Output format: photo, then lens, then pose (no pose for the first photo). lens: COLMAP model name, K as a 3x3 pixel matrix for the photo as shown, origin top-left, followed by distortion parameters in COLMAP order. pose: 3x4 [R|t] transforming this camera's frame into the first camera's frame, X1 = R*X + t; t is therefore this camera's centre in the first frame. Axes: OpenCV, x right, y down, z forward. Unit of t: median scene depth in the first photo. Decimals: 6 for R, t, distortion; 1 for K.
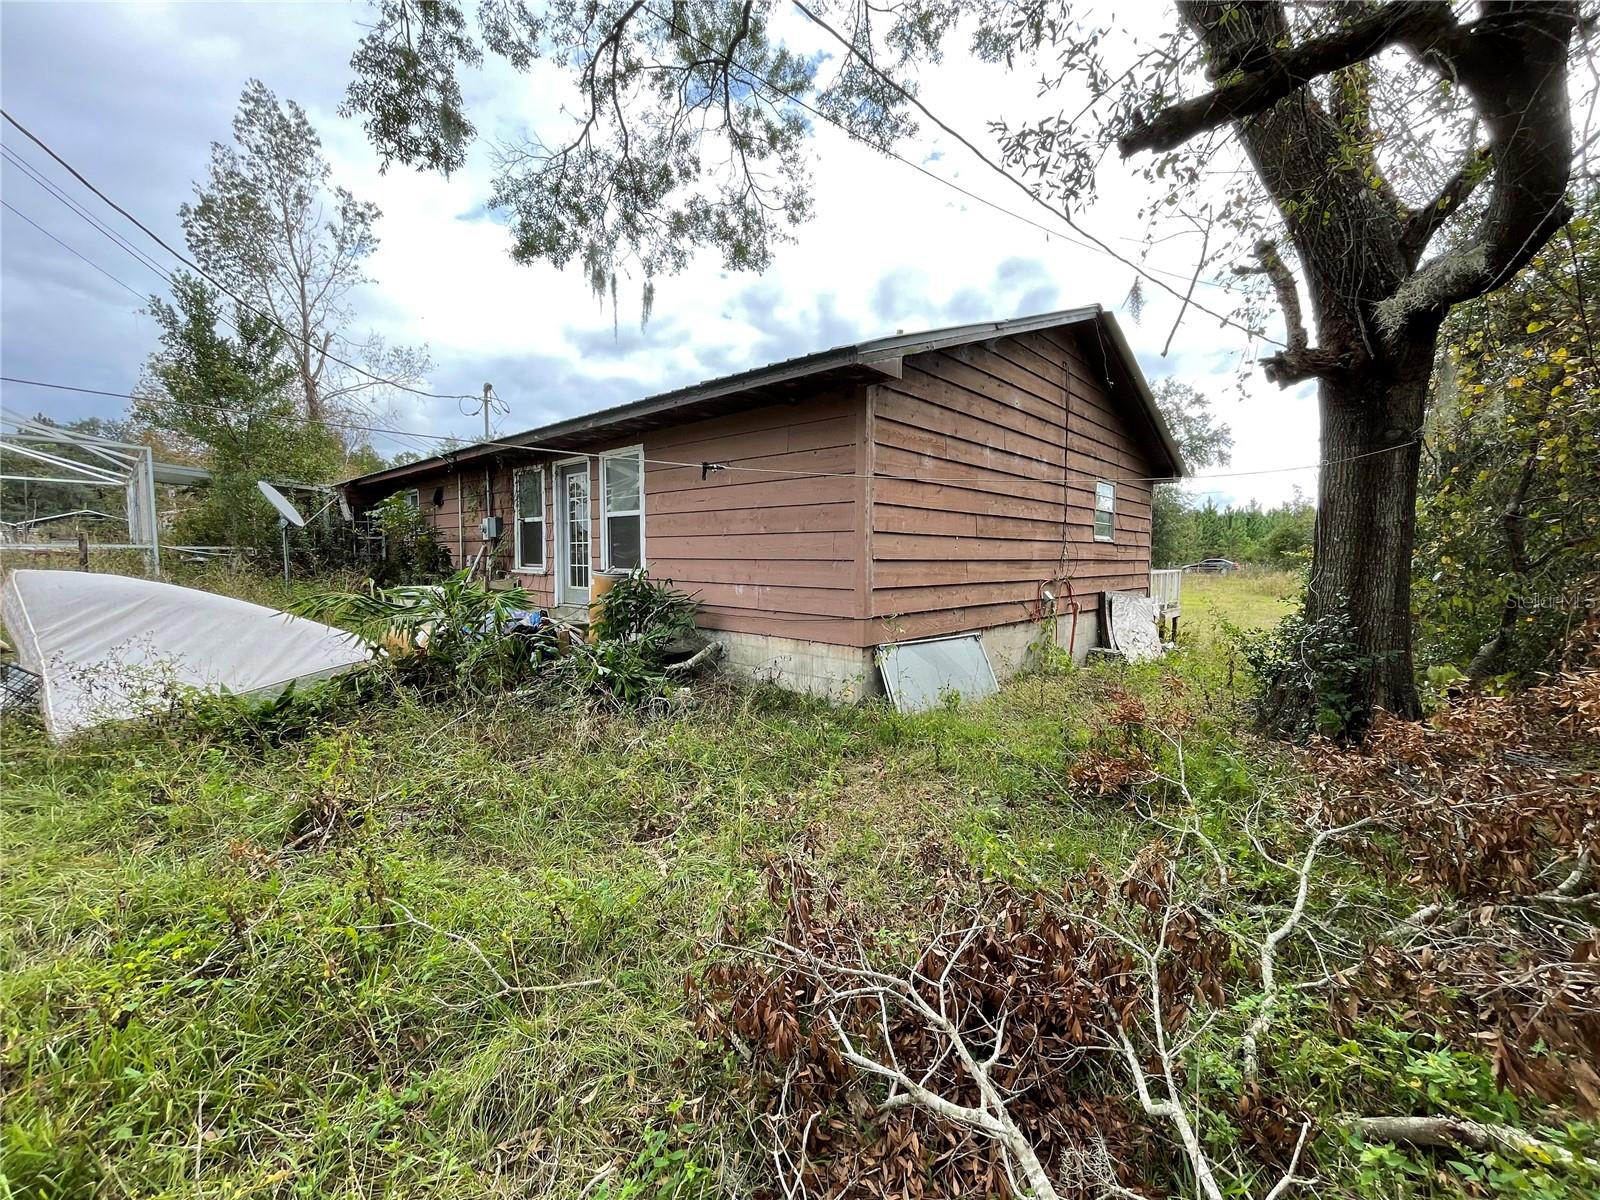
lens RADIAL K [[643.7, 0, 798.6], [0, 643.7, 599.4], [0, 0, 1]] dist [-0.002533, -0.000076]
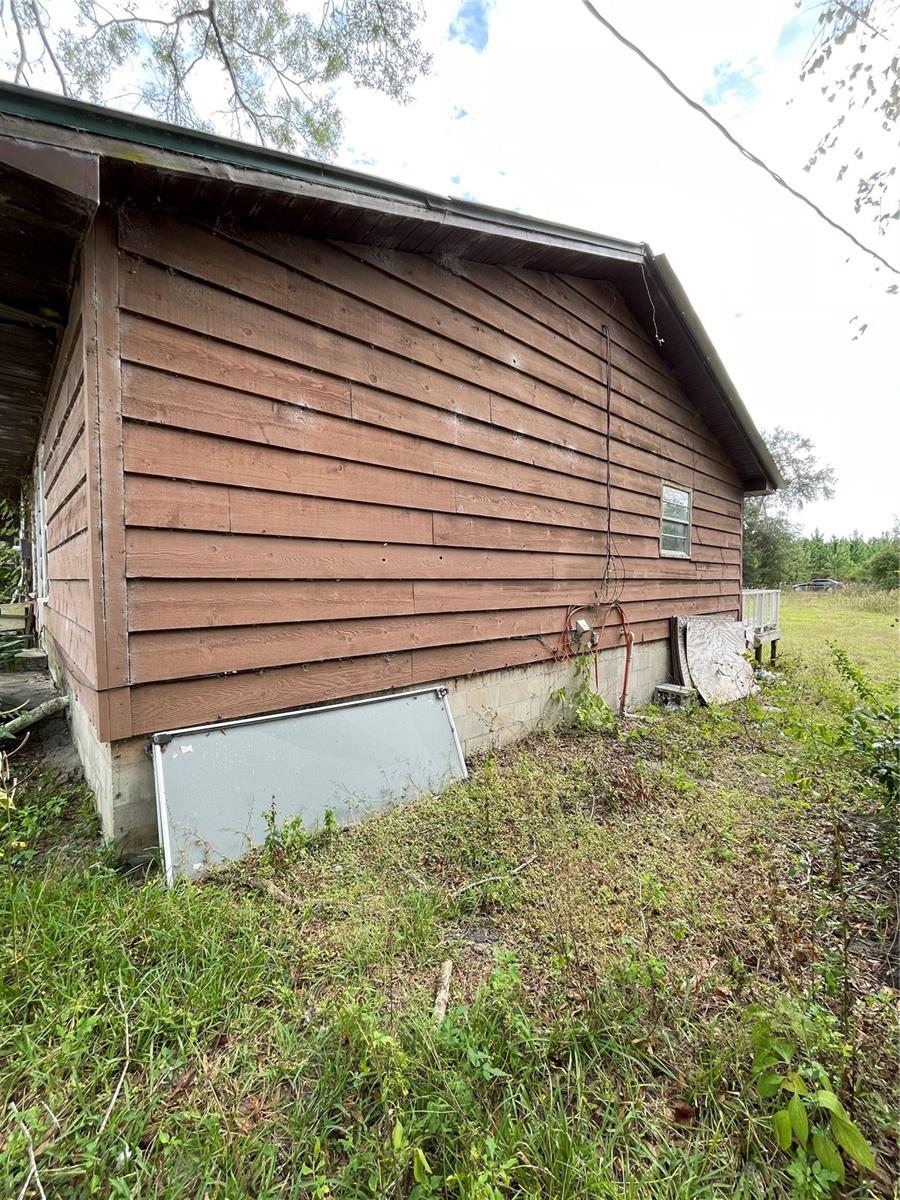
lens RADIAL K [[482.8, 0, 451.2], [0, 482.8, 602.2], [0, 0, 1]] dist [-0.002533, -0.000076]
pose [[0.996554, -0.001827, -0.082927, 0.265779], [0.000193, 0.999806, -0.019702, -0.021568], [0.082947, 0.019618, 0.996361, 0.393285]]
